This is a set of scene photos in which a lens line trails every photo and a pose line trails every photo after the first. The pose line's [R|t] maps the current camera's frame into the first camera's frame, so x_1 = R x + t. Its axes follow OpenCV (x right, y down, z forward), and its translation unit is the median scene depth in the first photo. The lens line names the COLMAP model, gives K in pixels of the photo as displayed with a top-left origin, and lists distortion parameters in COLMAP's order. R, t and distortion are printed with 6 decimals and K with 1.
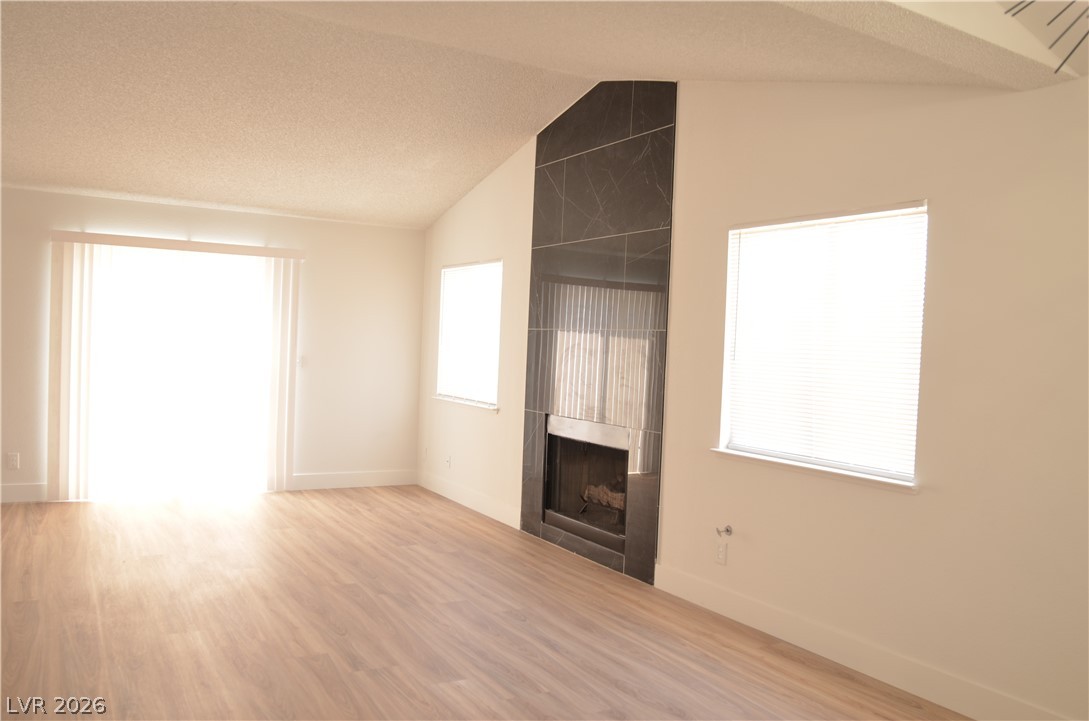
lens RADIAL K [[859.3, 0, 549.6], [0, 859.3, 370.1], [0, 0, 1]] dist [-0.078295, 0.036883]
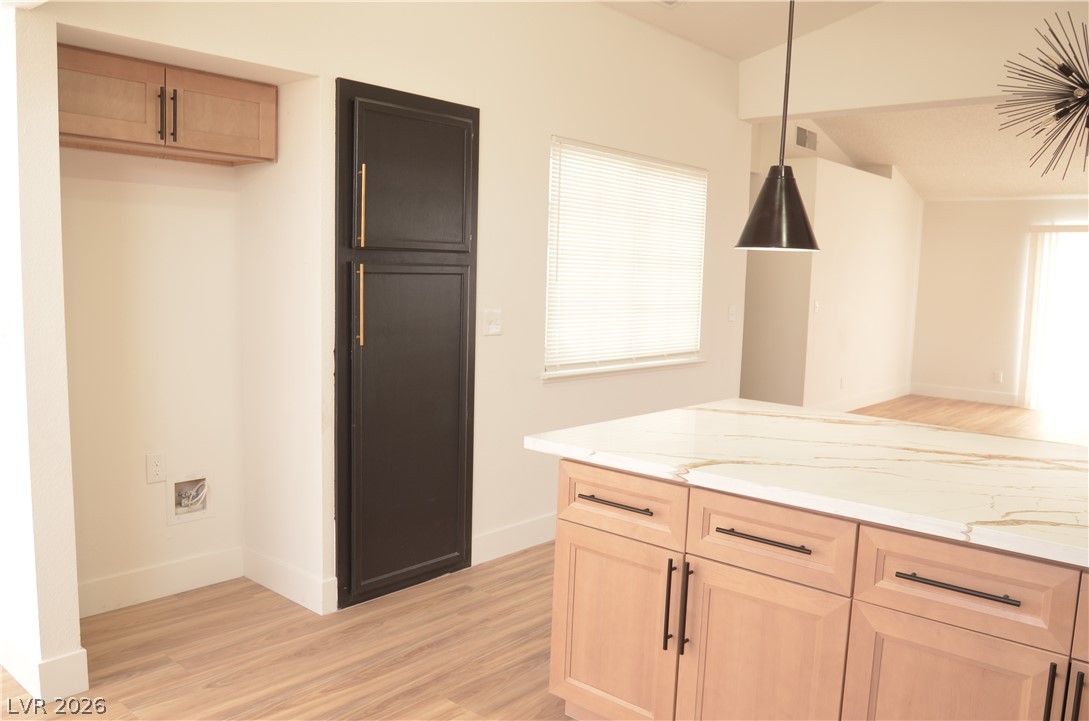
lens RADIAL K [[859.3, 0, 543.4], [0, 859.3, 362.5], [0, 0, 1]] dist [-0.078295, 0.036883]
pose [[0.304483, 0.066864, -0.950168, 0.608969], [-0.043577, 0.997467, 0.056228, 0.032130], [0.951521, 0.024285, 0.306625, -0.293757]]
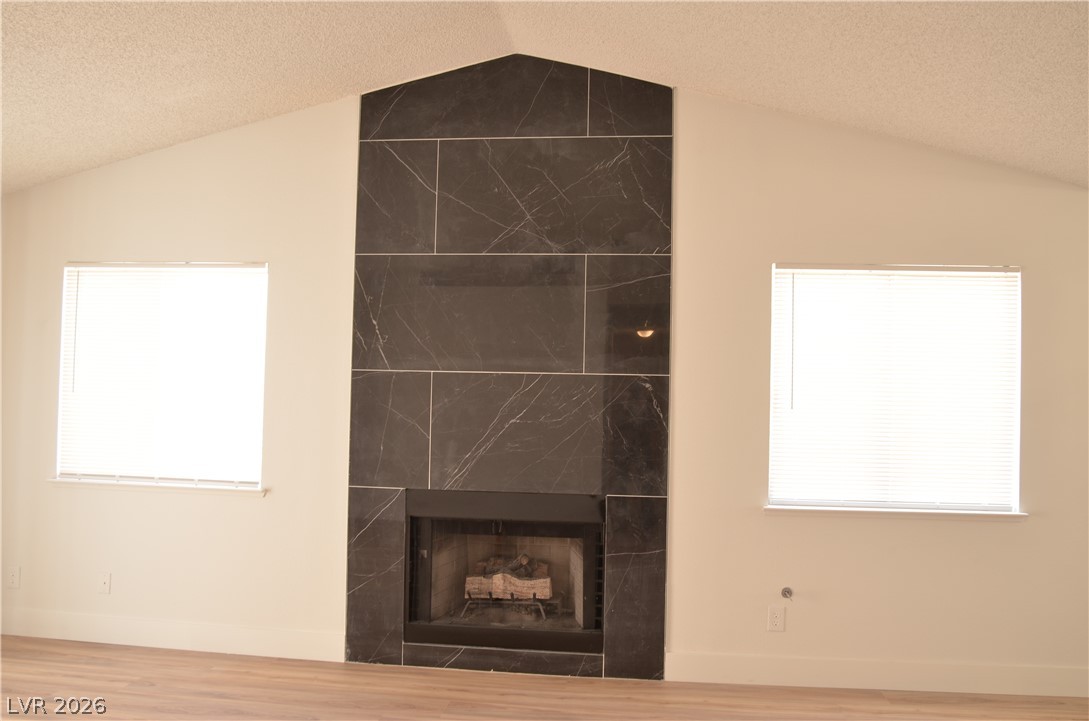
lens RADIAL K [[859.3, 0, 550.7], [0, 859.3, 365.7], [0, 0, 1]] dist [-0.078295, 0.036883]
pose [[0.601258, -0.004330, 0.799044, -0.499199], [0.026979, 0.999525, -0.014885, -0.037667], [-0.798600, 0.030507, 0.601089, 0.472837]]
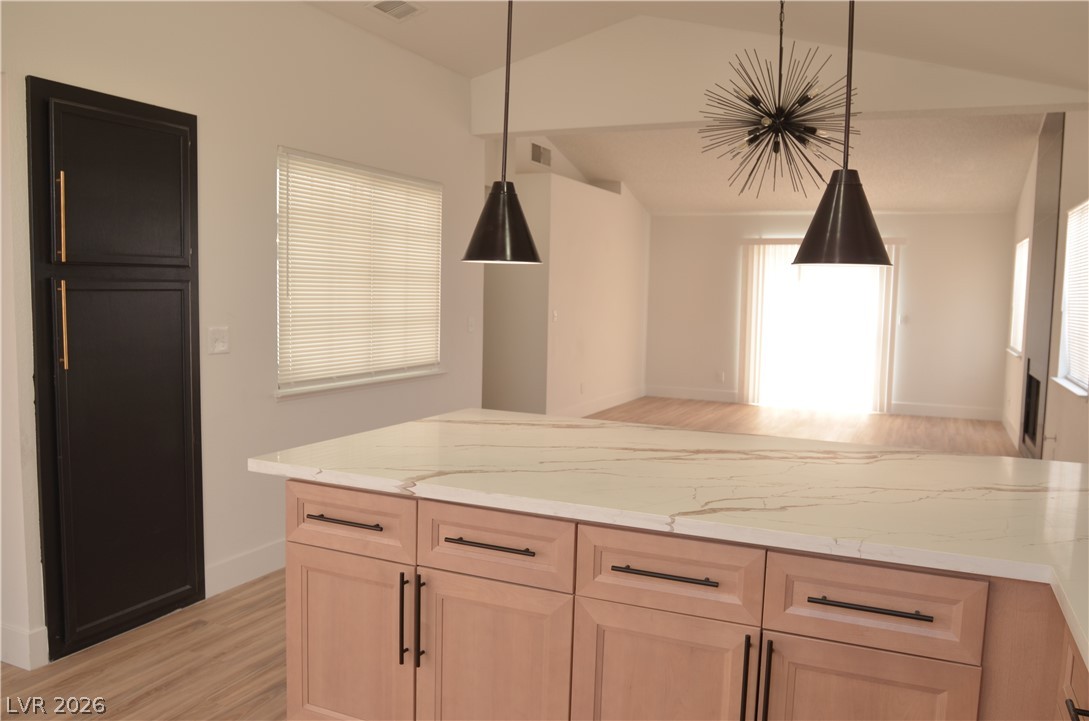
lens RADIAL K [[859.3, 0, 547.2], [0, 859.3, 362.4], [0, 0, 1]] dist [-0.078295, 0.036883]
pose [[0.564333, 0.039321, -0.824610, 0.616683], [-0.021212, 0.999226, 0.033131, 0.030817], [0.825275, -0.001205, 0.564730, -0.281998]]
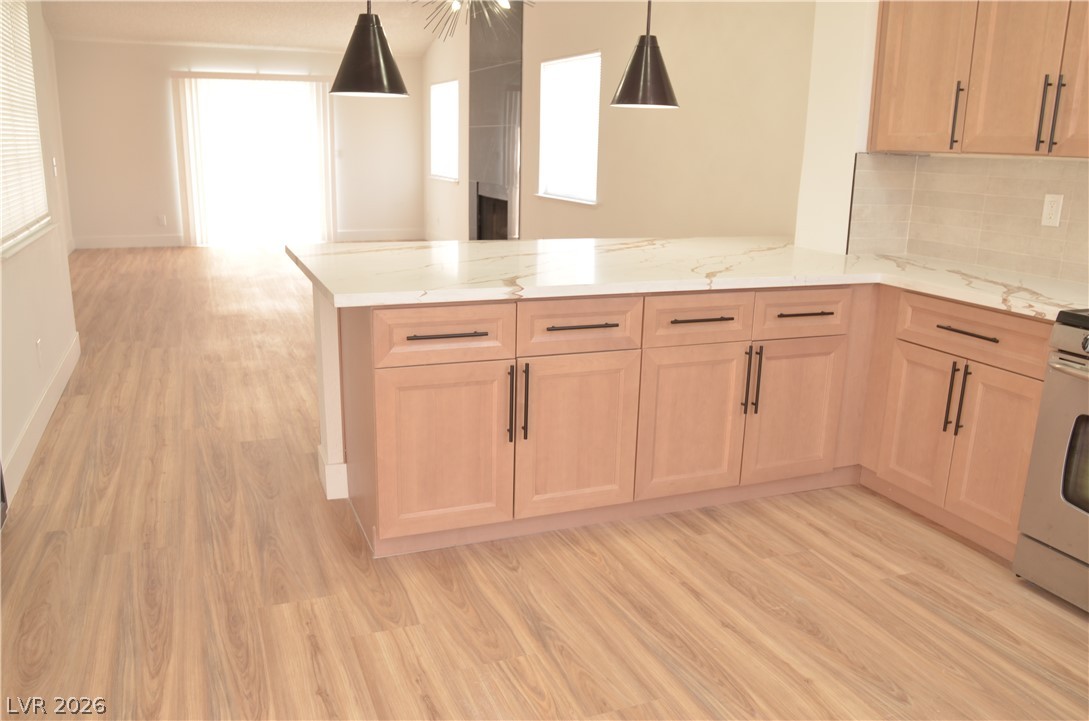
lens RADIAL K [[859.3, 0, 548.6], [0, 859.3, 372.5], [0, 0, 1]] dist [-0.078295, 0.036883]
pose [[0.989912, 0.018012, -0.140533, 0.348741], [0.014135, 0.974382, 0.224453, 0.040784], [0.140976, -0.224175, 0.964298, -0.560706]]
